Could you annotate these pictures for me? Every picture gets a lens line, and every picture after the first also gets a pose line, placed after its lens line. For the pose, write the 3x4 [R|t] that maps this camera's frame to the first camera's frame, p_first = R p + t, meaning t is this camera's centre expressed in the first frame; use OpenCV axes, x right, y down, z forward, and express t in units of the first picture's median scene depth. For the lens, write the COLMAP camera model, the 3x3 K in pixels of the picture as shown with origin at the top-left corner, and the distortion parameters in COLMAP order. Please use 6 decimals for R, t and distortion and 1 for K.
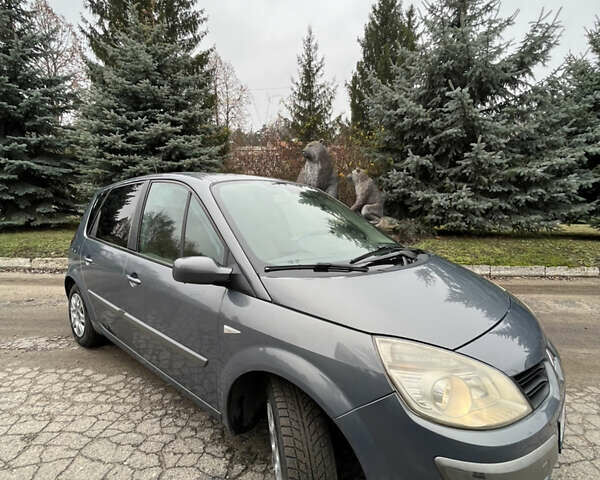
lens RADIAL K [[318.2, 0, 307.5], [0, 318.2, 237.0], [0, 0, 1]] dist [-0.003282, -0.001983]
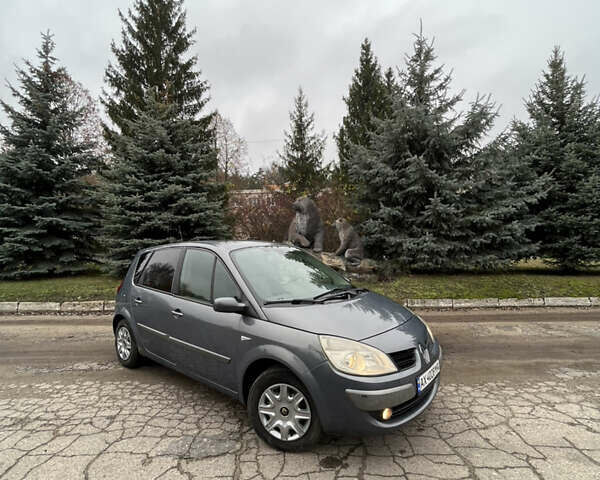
lens RADIAL K [[318.2, 0, 307.5], [0, 318.2, 237.0], [0, 0, 1]] dist [-0.003282, -0.001983]
pose [[0.999668, -0.022874, 0.011826, 0.022885], [0.024118, 0.992639, -0.118686, -0.010442], [-0.009024, 0.118932, 0.992861, -0.172452]]
